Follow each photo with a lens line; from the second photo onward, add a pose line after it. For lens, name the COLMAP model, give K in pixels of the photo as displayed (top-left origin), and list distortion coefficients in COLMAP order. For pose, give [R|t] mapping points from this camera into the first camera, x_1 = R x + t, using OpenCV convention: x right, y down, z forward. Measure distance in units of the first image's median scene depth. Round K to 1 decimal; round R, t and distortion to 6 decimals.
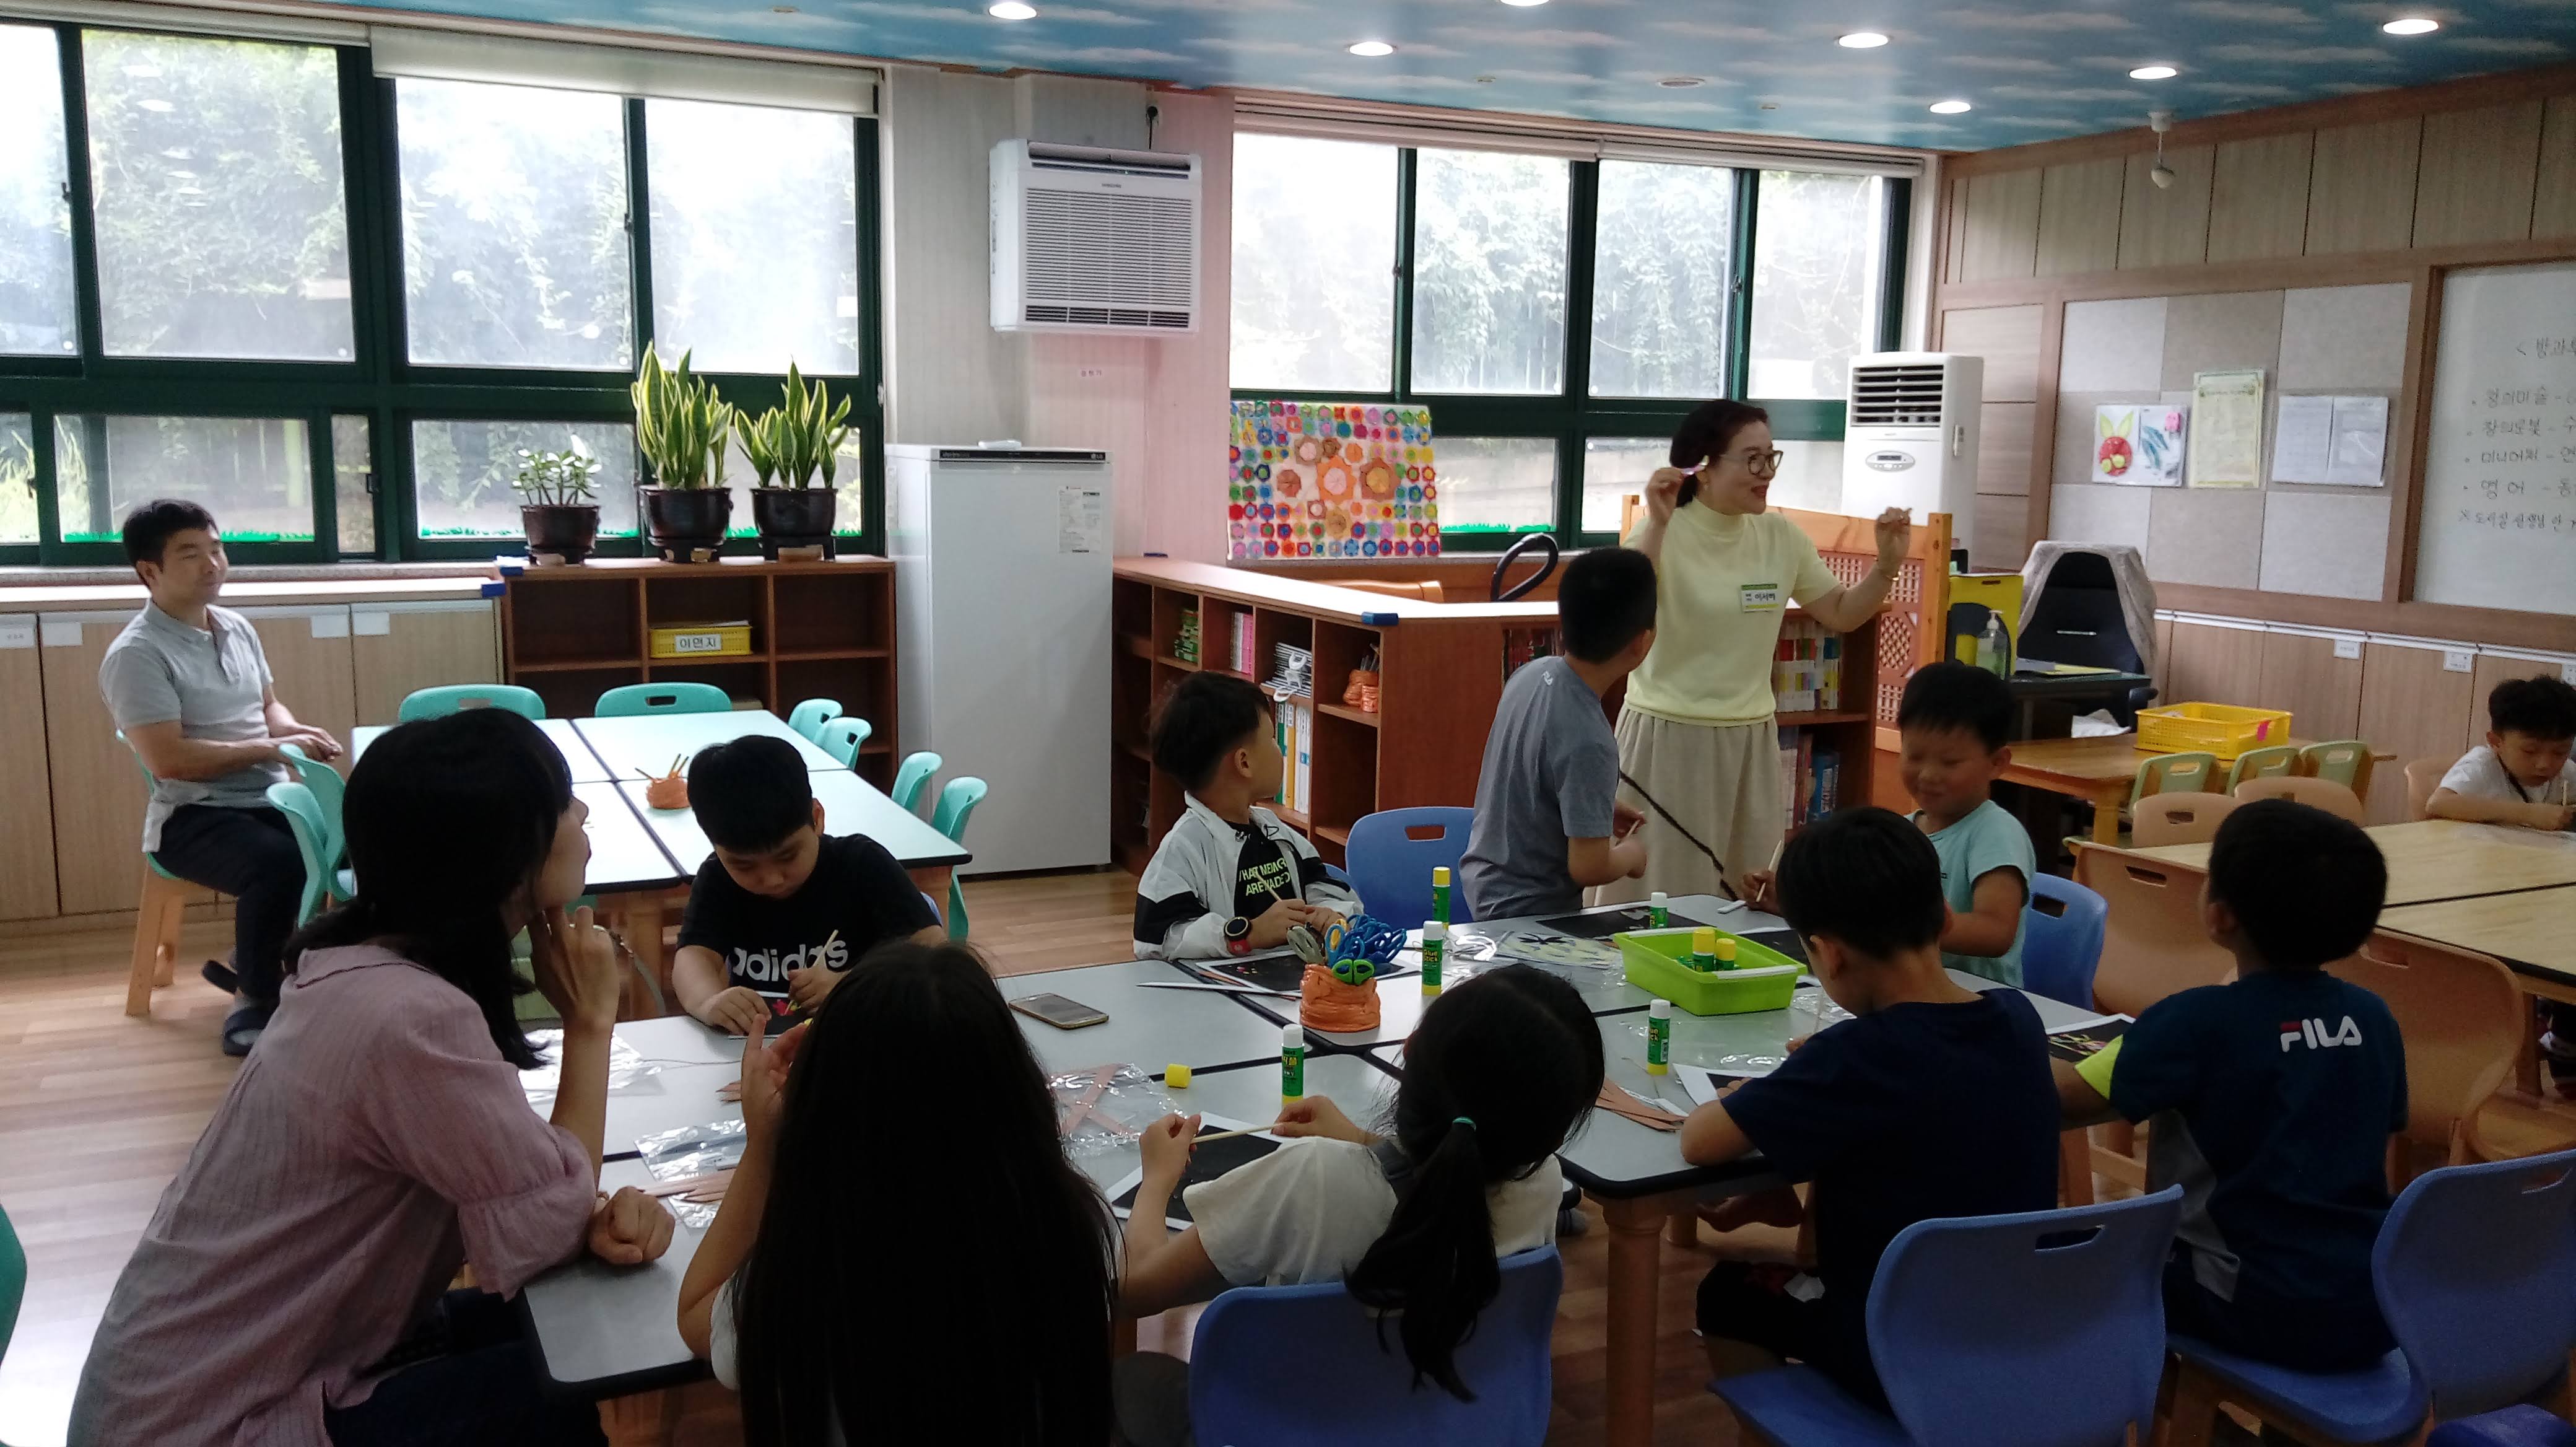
lens RADIAL K [[2024.1, 0, 1273.1], [0, 2024.1, 725.9], [0, 0, 1]] dist [0.053609, -0.049342]
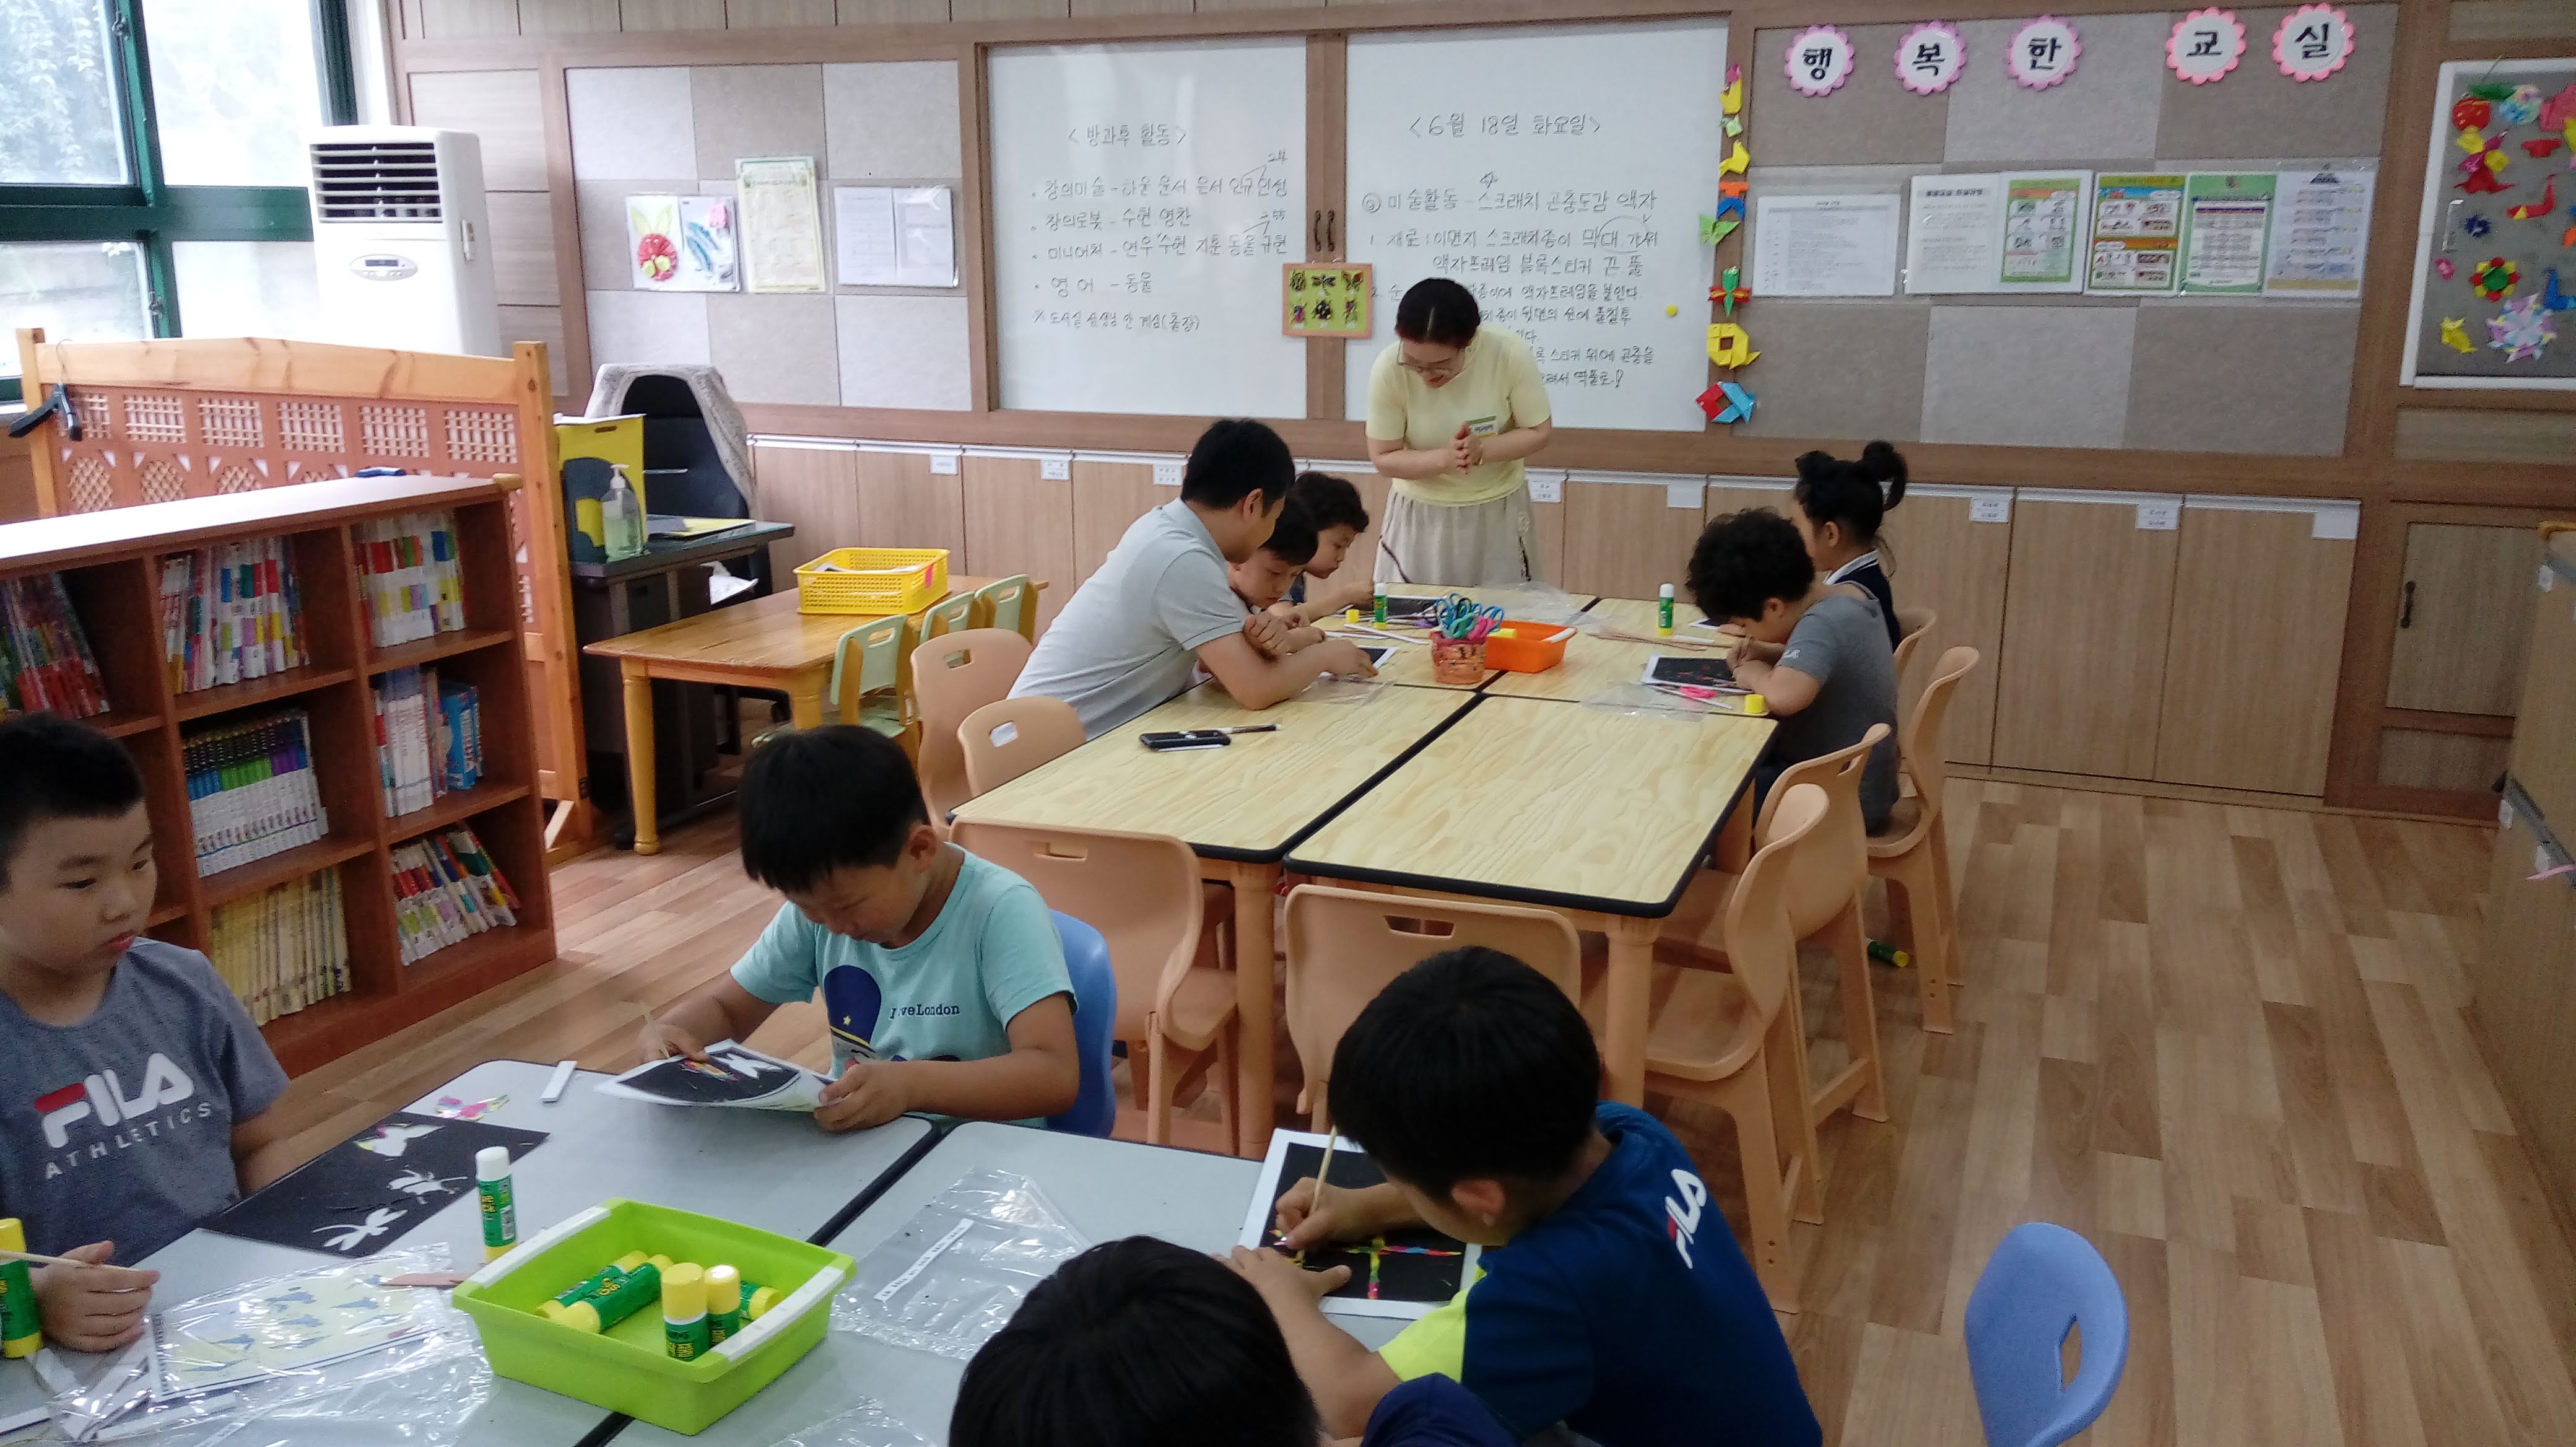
lens RADIAL K [[2024.1, 0, 1290.2], [0, 2024.1, 735.9], [0, 0, 1]] dist [0.053609, -0.049342]
pose [[0.729082, -0.180122, 0.660300, 0.005046], [0.110806, 0.983085, 0.145825, -0.031936], [-0.675398, -0.033153, 0.736708, 0.195952]]
